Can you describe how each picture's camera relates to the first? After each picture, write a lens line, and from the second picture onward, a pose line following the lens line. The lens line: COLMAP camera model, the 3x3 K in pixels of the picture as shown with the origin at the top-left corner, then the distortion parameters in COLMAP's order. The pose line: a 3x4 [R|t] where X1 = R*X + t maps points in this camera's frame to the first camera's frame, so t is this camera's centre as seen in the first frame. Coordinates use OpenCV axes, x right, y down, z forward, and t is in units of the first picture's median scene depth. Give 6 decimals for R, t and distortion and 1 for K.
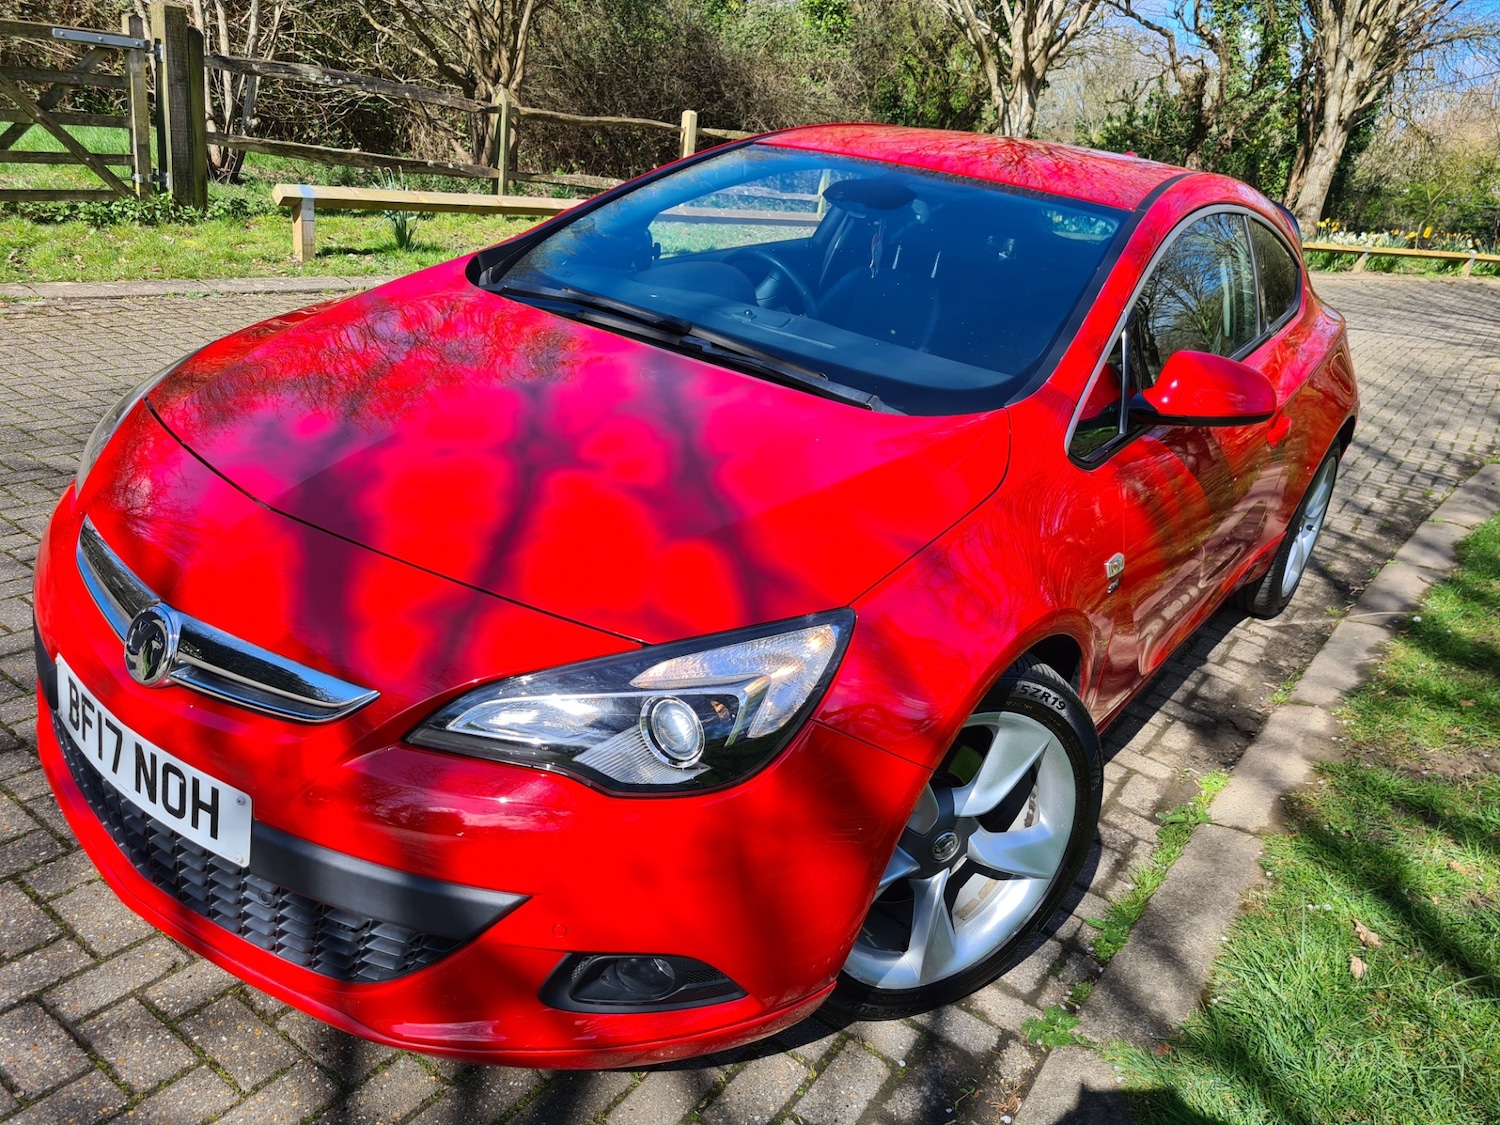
lens RADIAL K [[1118.8, 0, 716.0], [0, 1118.8, 567.9], [0, 0, 1]] dist [0.070491, -0.051849]
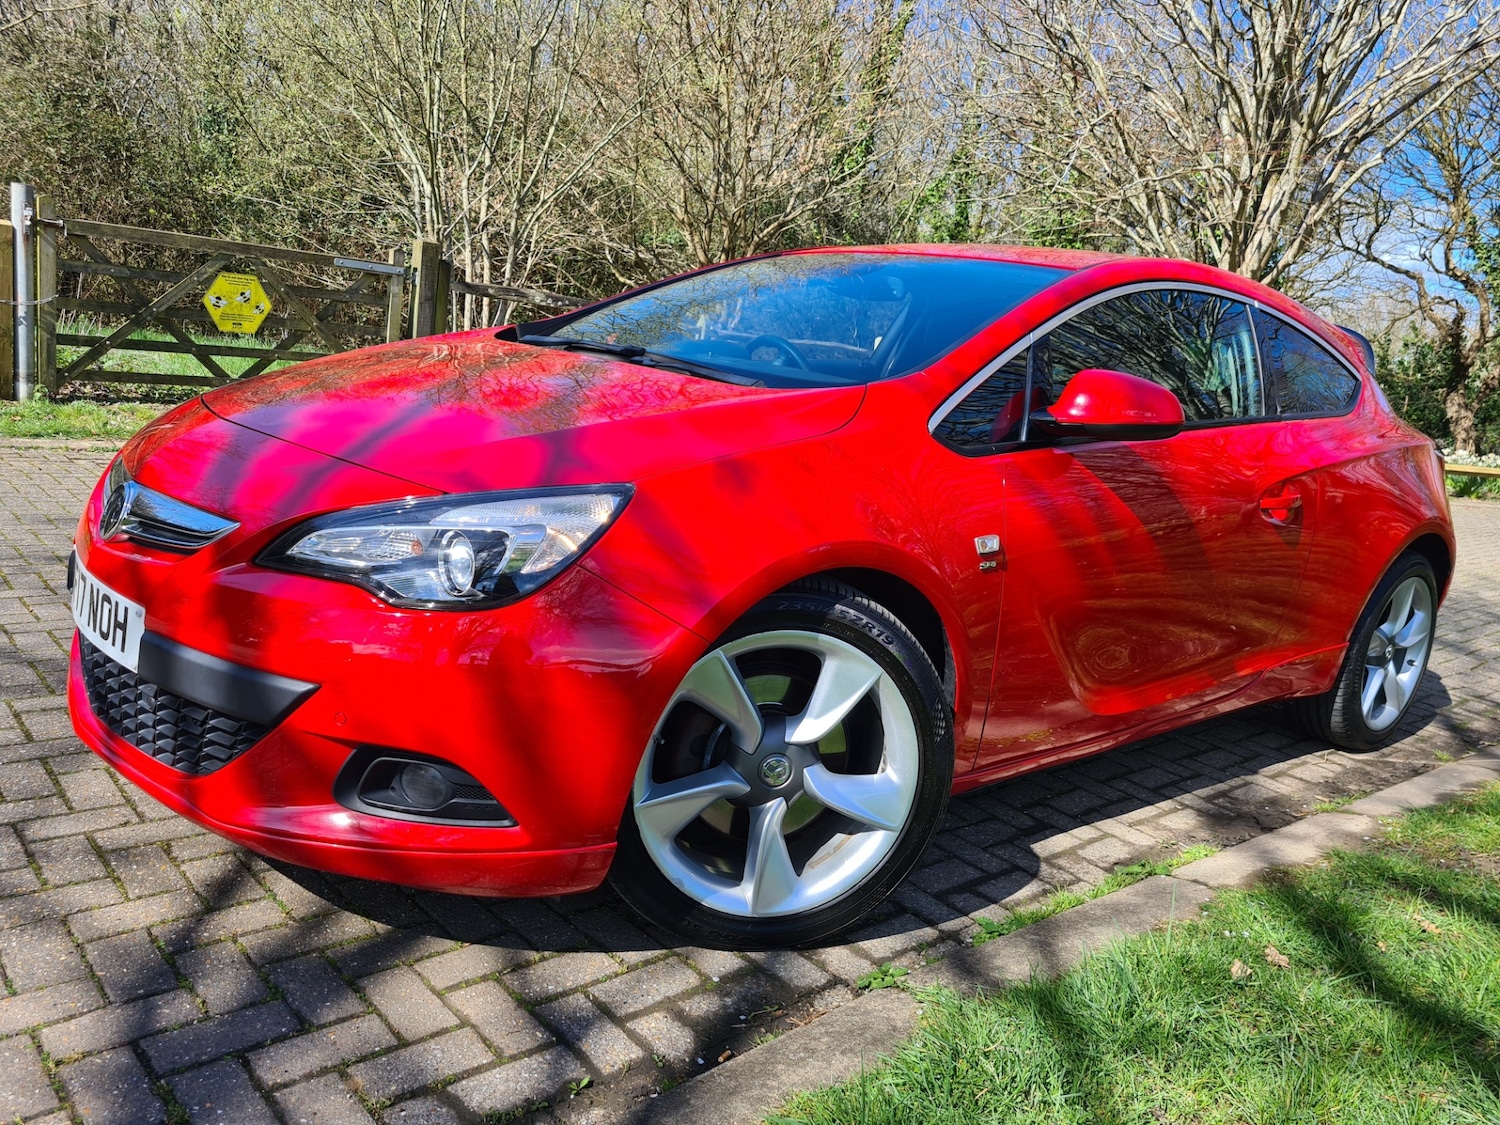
lens RADIAL K [[1106.0, 0, 675.5], [0, 1106.0, 562.4], [0, 0, 1]] dist [0.064780, -0.041715]
pose [[0.972699, 0.040094, -0.228582, 0.321951], [-0.085946, 0.977163, -0.194335, 0.250464], [0.215570, 0.208675, 0.953931, -0.046105]]
